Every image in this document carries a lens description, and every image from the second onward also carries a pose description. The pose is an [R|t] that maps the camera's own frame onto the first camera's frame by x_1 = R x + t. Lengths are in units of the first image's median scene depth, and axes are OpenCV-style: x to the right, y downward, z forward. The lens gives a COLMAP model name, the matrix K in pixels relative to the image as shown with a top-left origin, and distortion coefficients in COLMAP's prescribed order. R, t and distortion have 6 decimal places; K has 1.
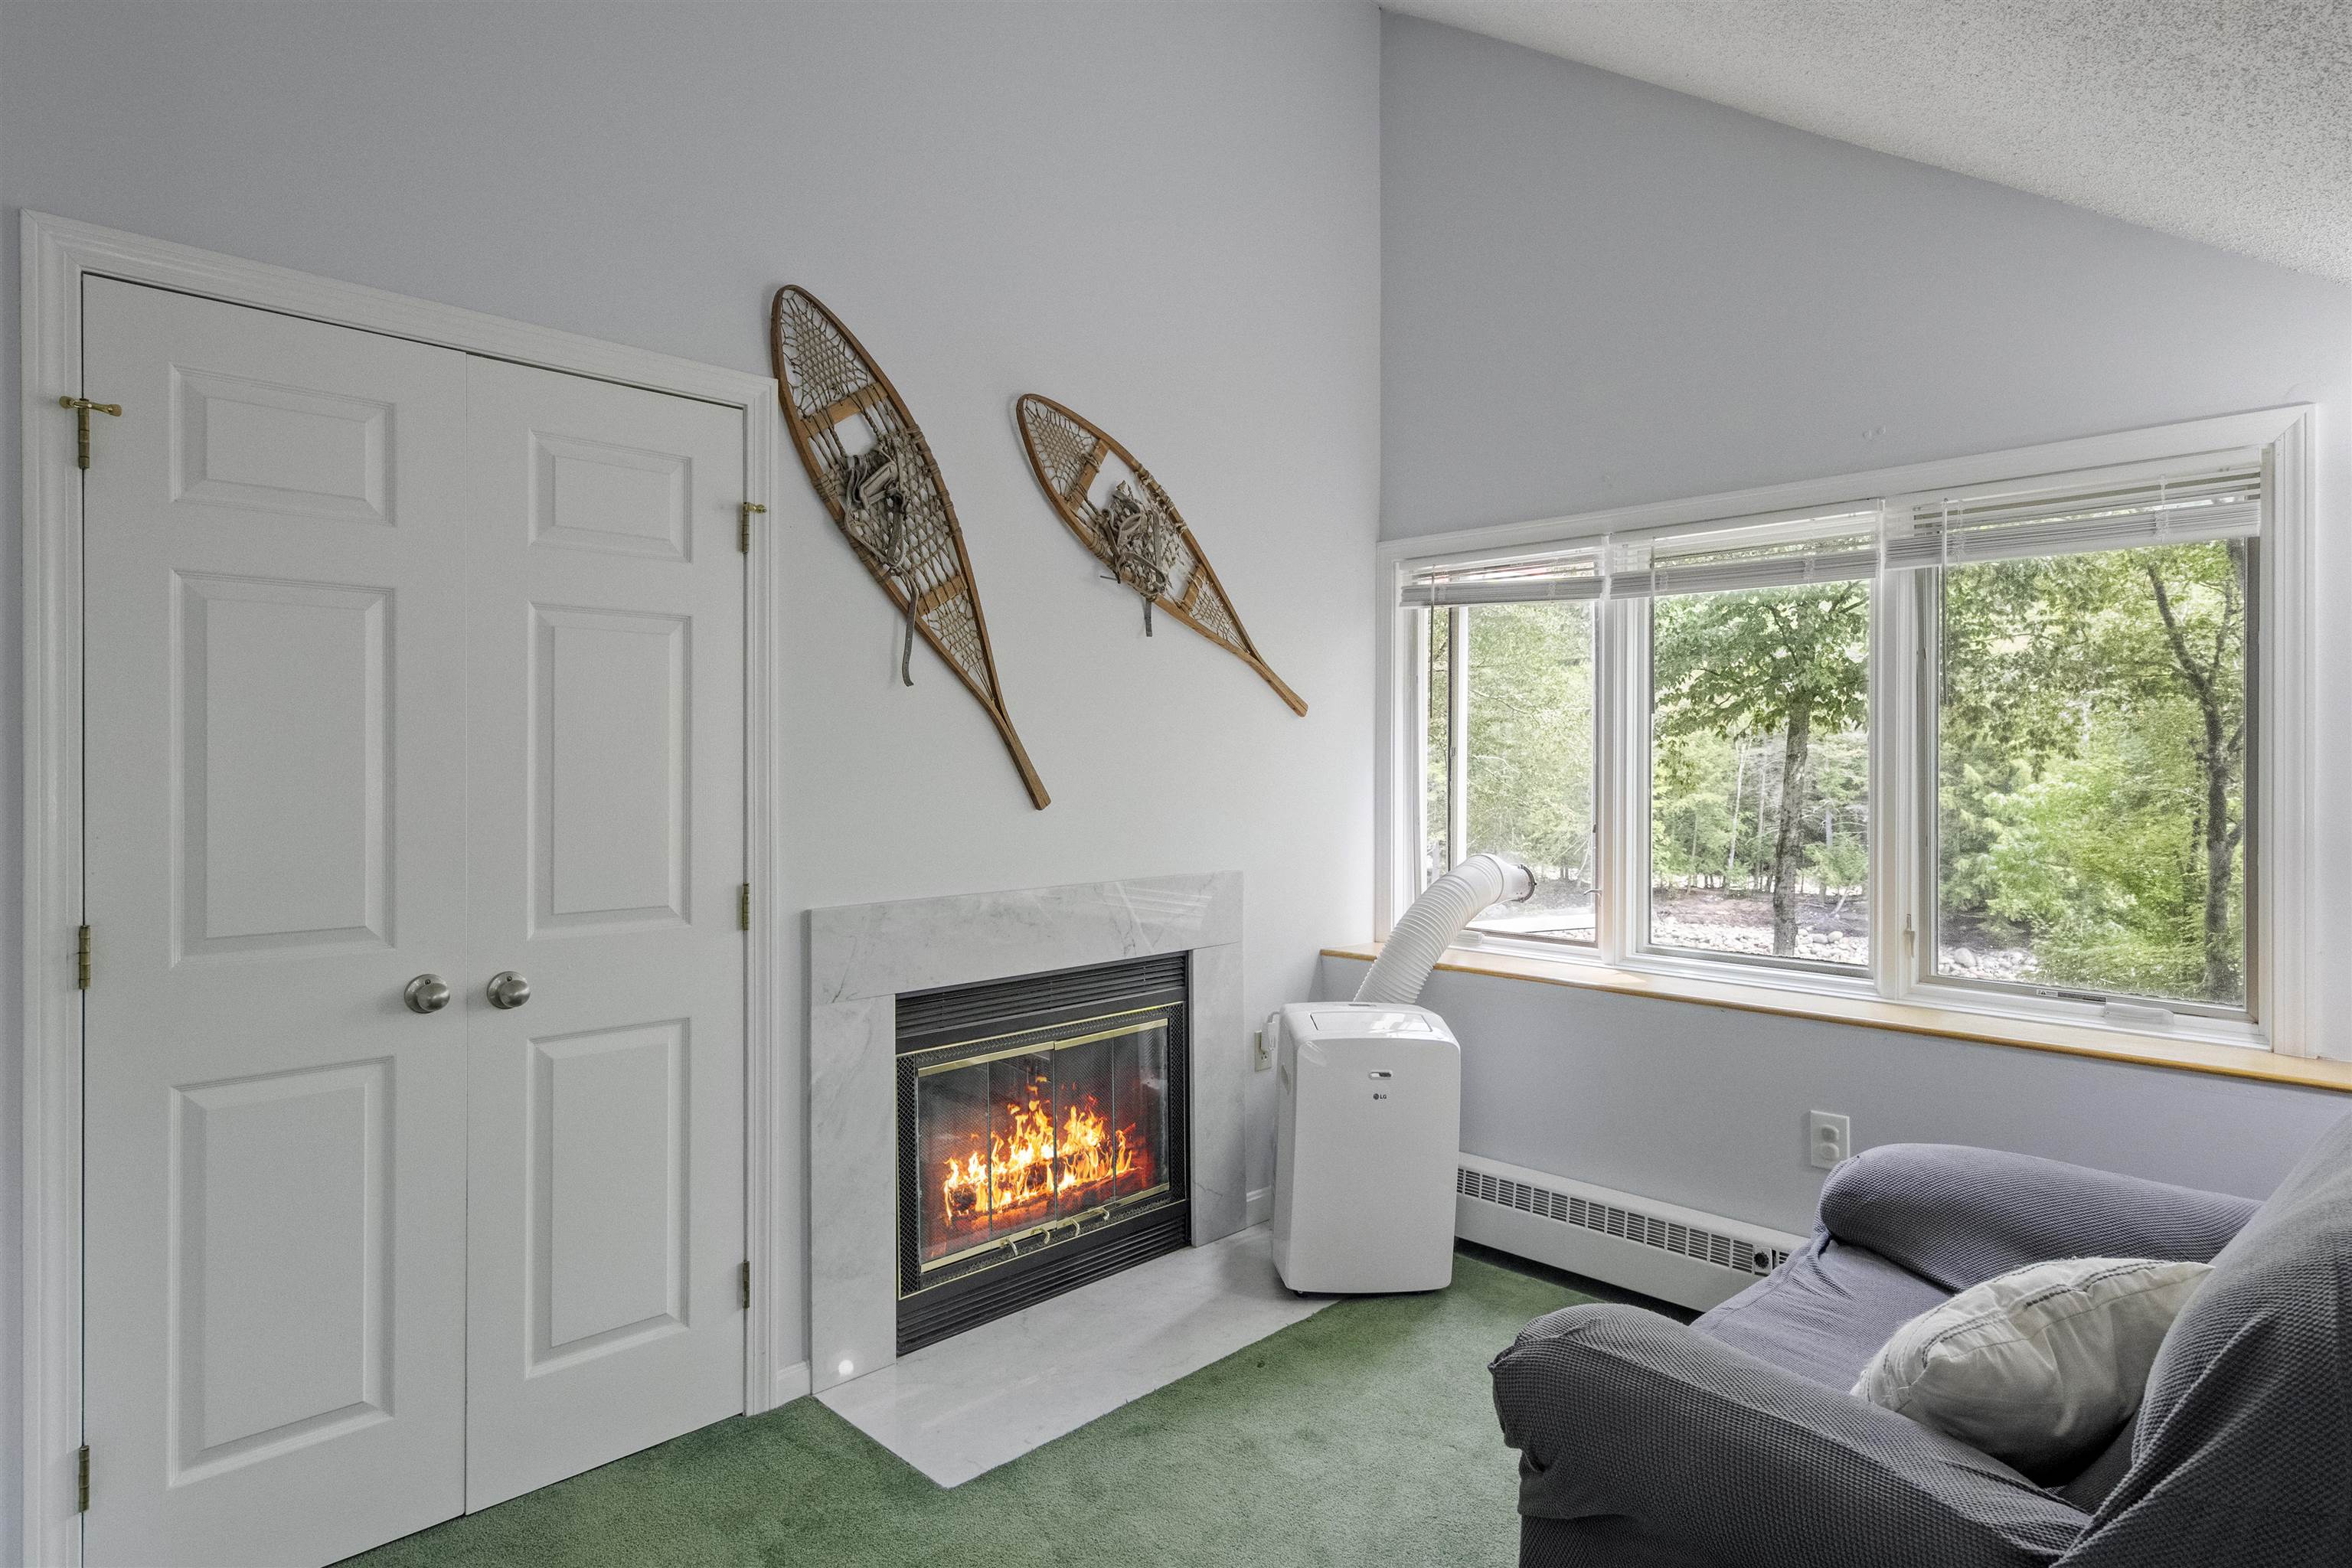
lens RADIAL K [[1299.4, 0, 1177.1], [0, 1299.4, 775.5], [0, 0, 1]] dist [0.002773, 0.001884]
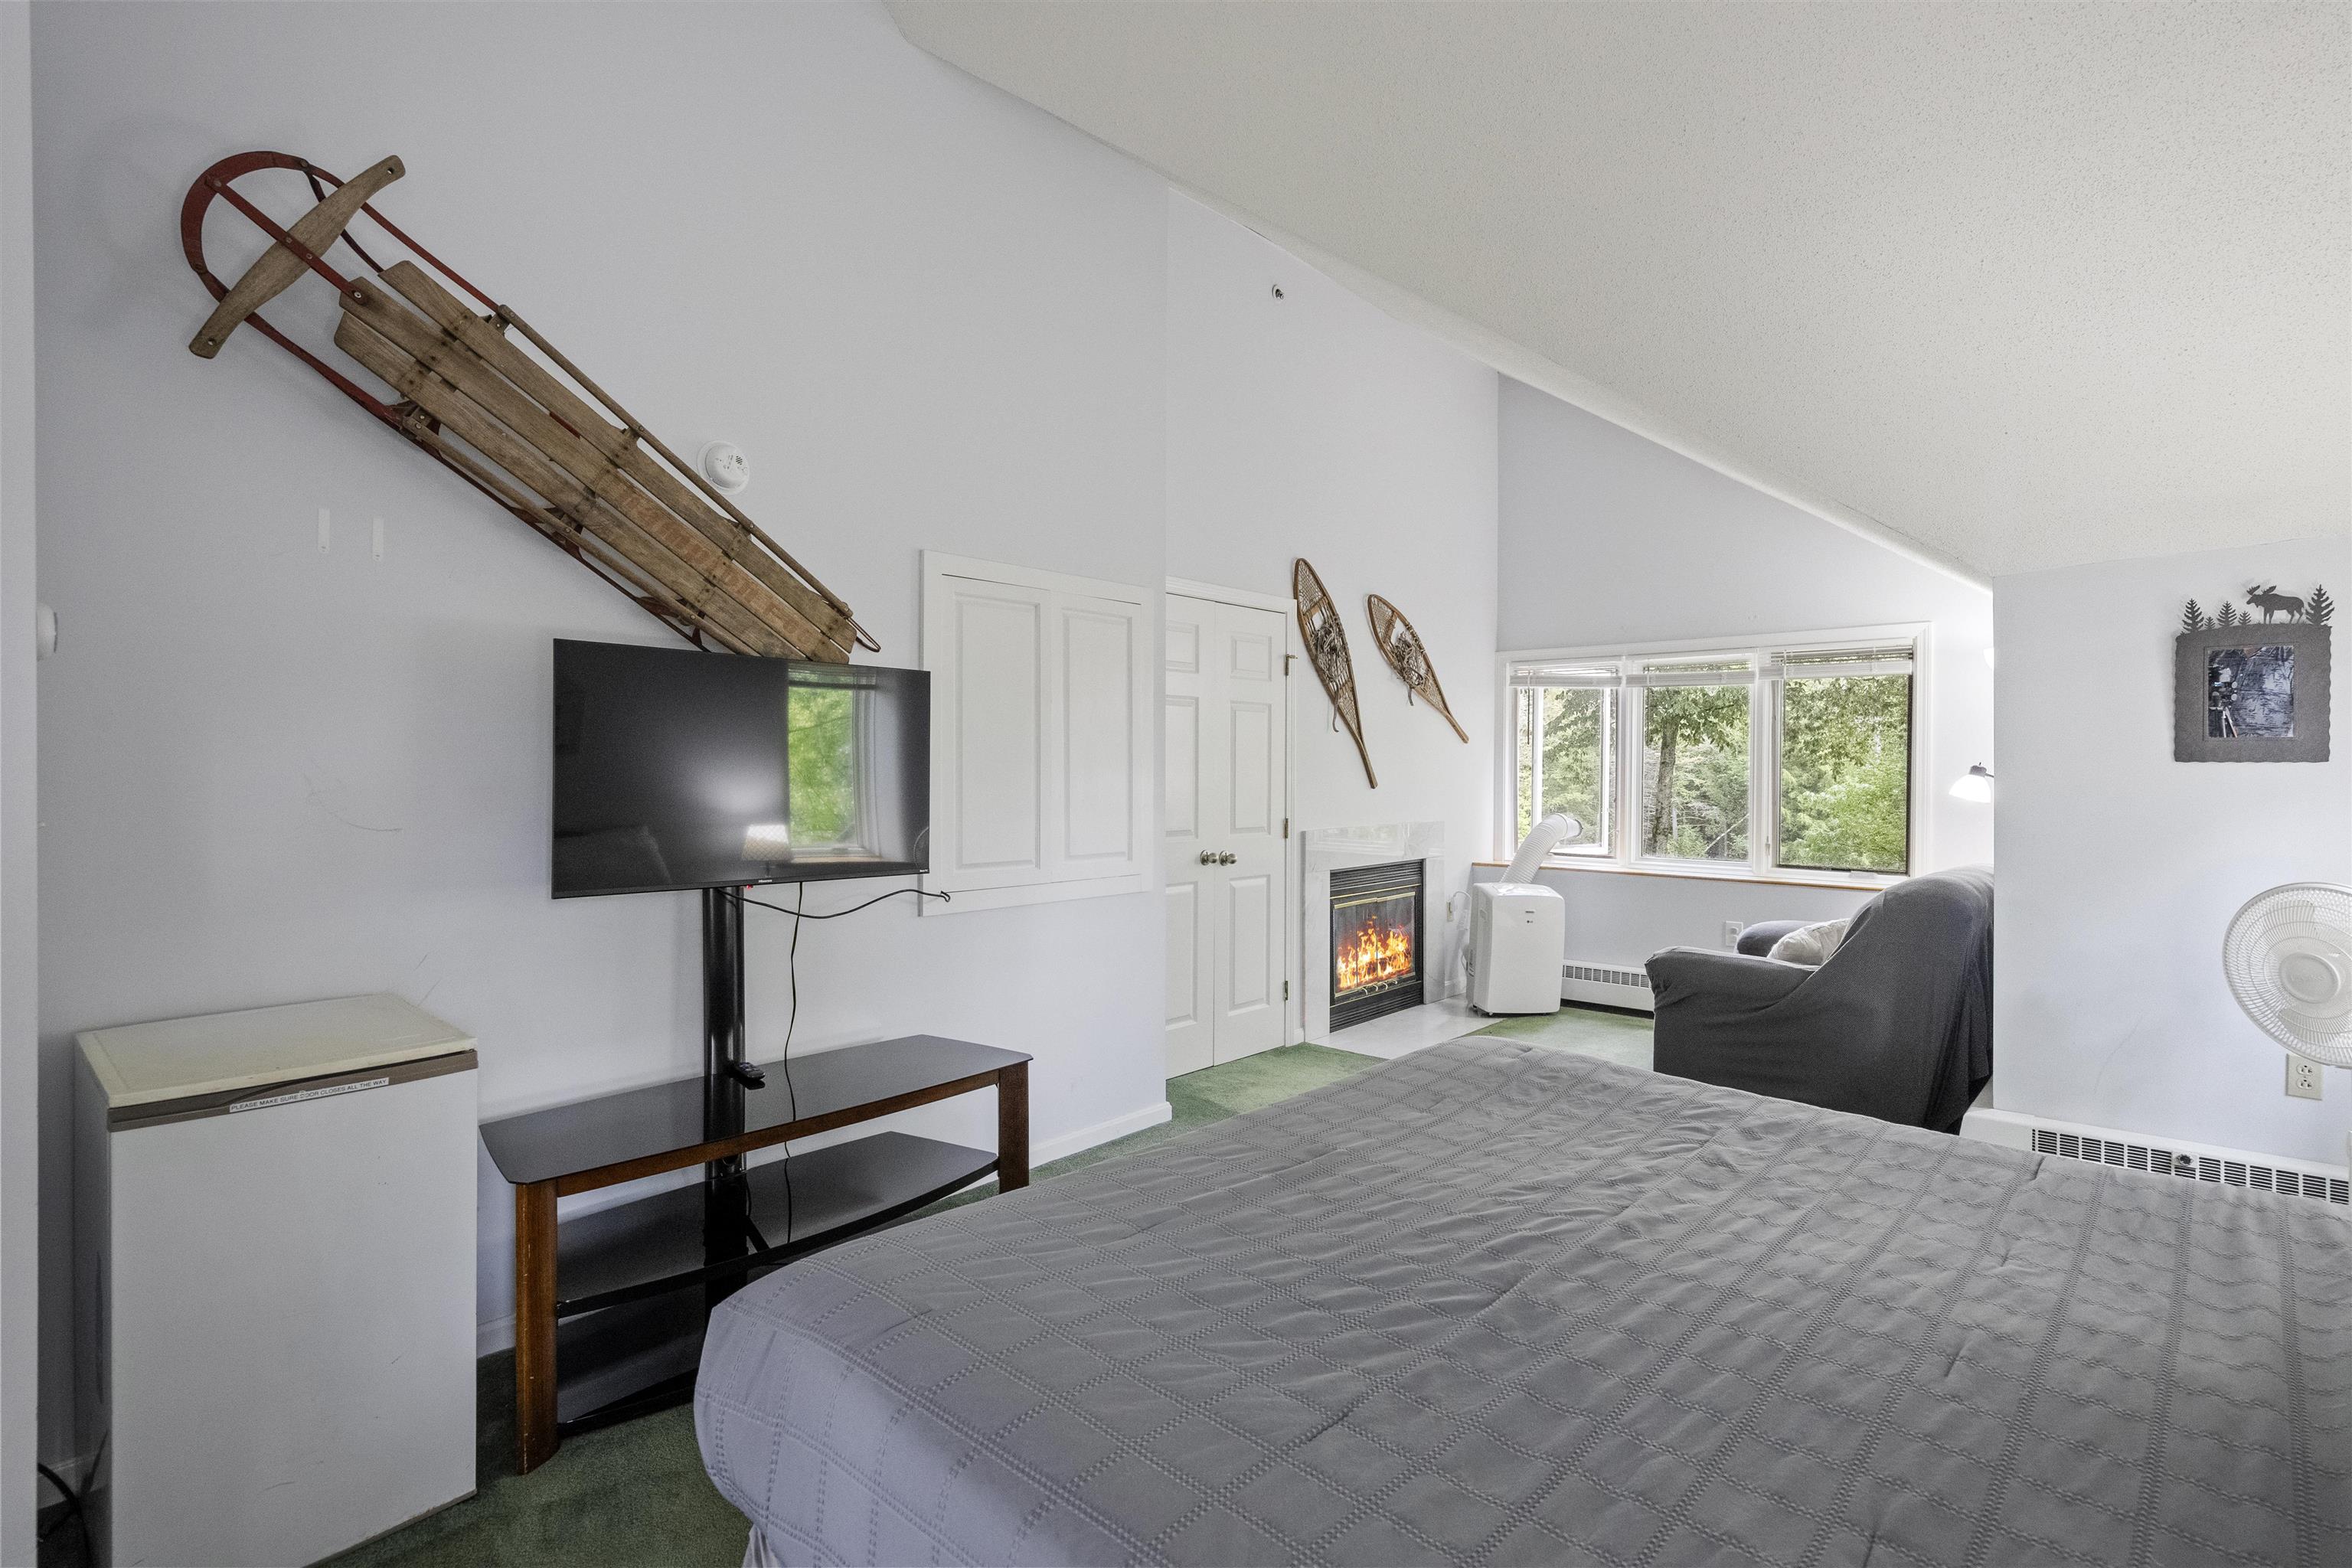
lens RADIAL K [[1142.5, 0, 1173.8], [0, 1142.5, 776.9], [0, 0, 1]] dist [0.001162, 0.001413]
pose [[0.998468, 0.001779, 0.055295, -0.499811], [-0.001732, 0.999998, -0.000906, 0.008928], [-0.055297, 0.000809, 0.998470, -0.793538]]
